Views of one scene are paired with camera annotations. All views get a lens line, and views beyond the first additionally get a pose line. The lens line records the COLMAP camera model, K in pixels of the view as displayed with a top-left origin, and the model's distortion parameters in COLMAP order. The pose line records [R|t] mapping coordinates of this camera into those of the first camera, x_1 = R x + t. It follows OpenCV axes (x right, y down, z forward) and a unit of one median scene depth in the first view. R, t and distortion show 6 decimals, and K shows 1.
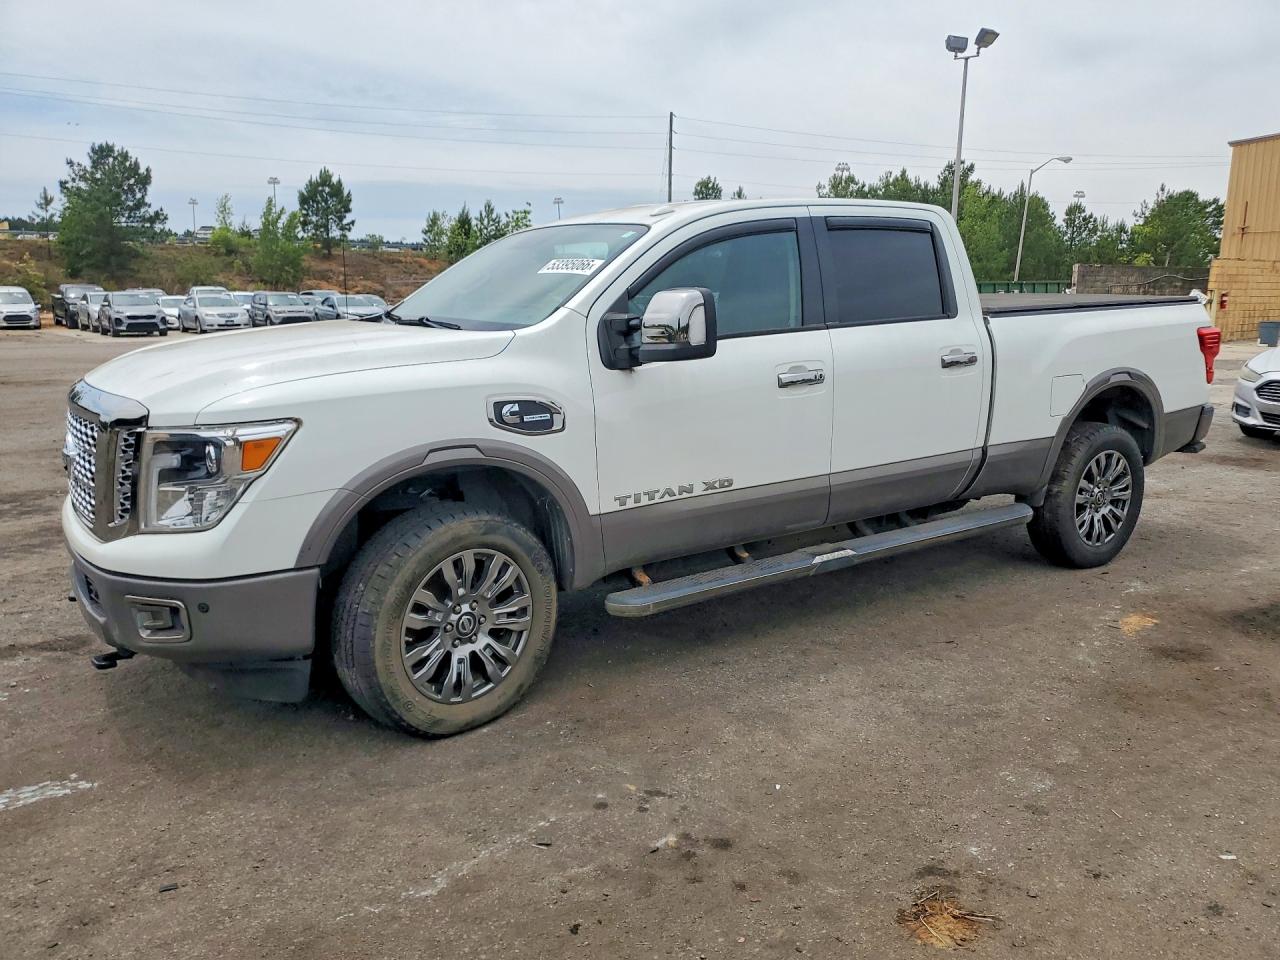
lens RADIAL K [[944.5, 0, 642.1], [0, 944.5, 472.1], [0, 0, 1]] dist [-0.004914, 0.024602]
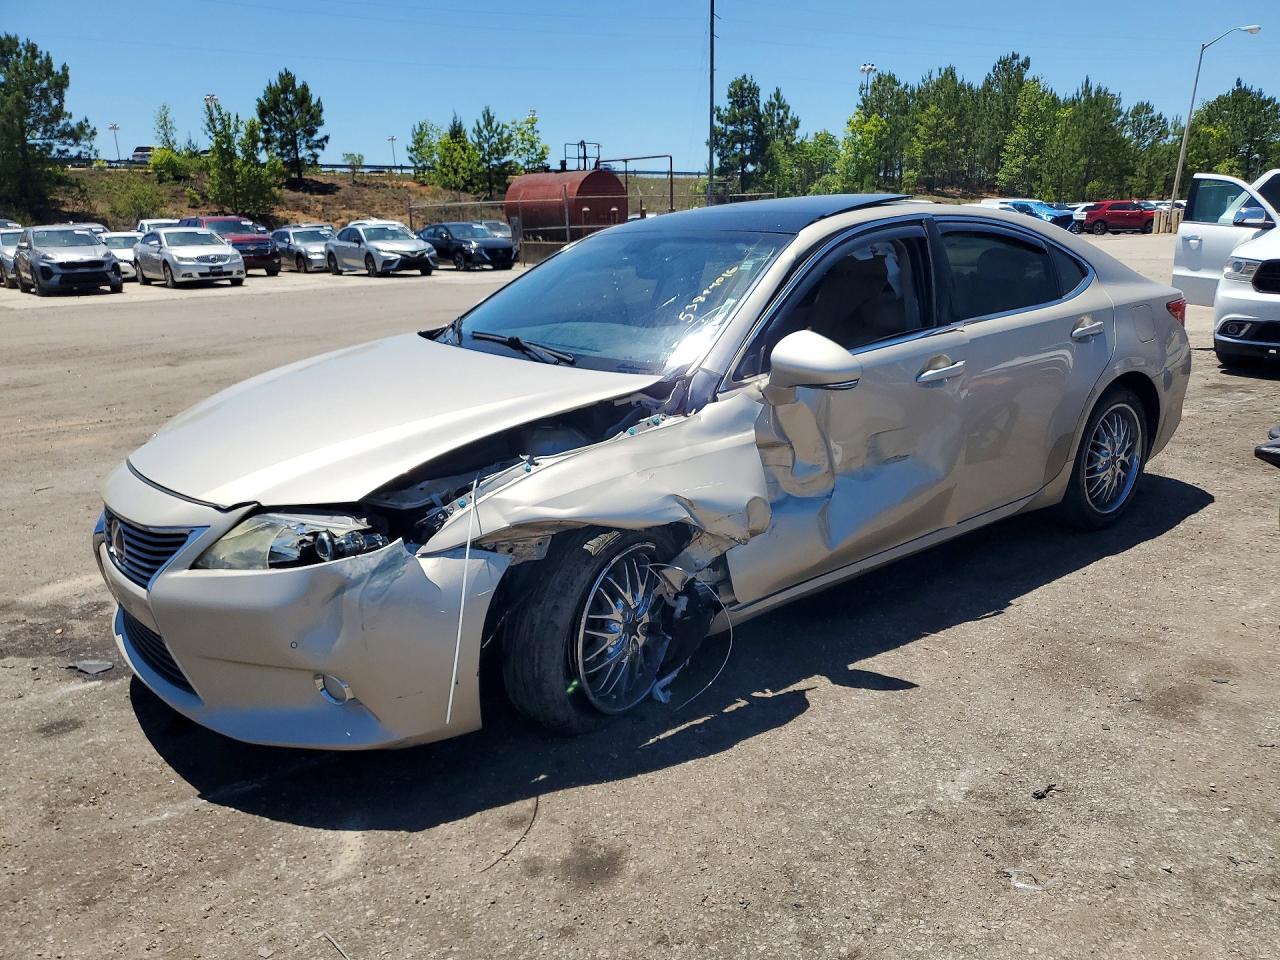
lens RADIAL K [[944.5, 0, 645.2], [0, 944.5, 502.4], [0, 0, 1]] dist [-0.004914, 0.024602]
pose [[0.998375, -0.037219, 0.043145, -0.076594], [0.032655, 0.994244, 0.102037, -0.023796], [-0.046695, -0.100463, 0.993844, 0.137972]]
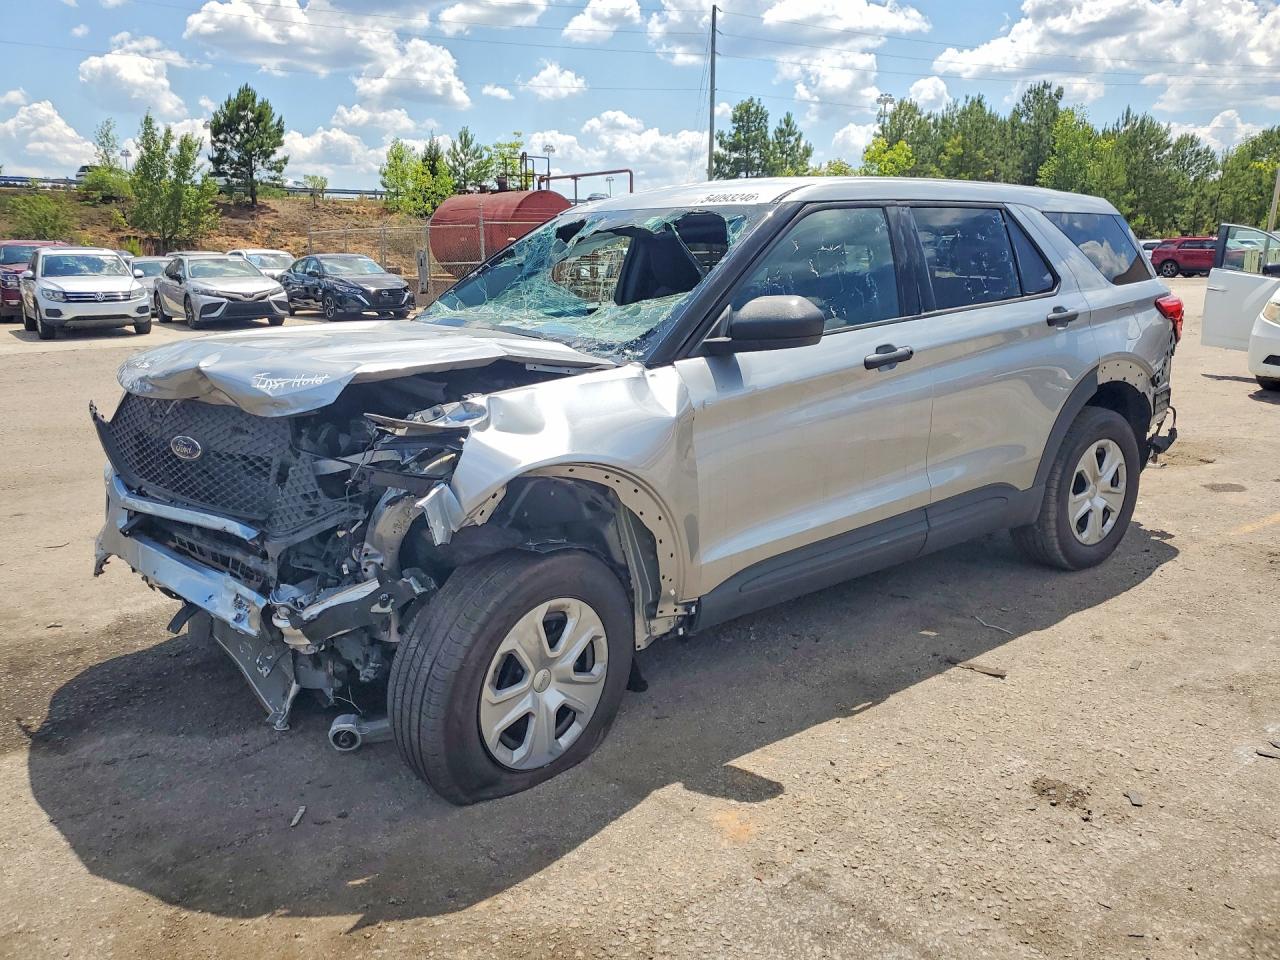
lens RADIAL K [[944.5, 0, 631.0], [0, 944.5, 462.4], [0, 0, 1]] dist [-0.004914, 0.024602]
pose [[0.999782, -0.013000, 0.016362, -0.048978], [0.012502, 0.999466, 0.030189, -0.044730], [-0.016746, -0.029977, 0.999410, 0.245868]]
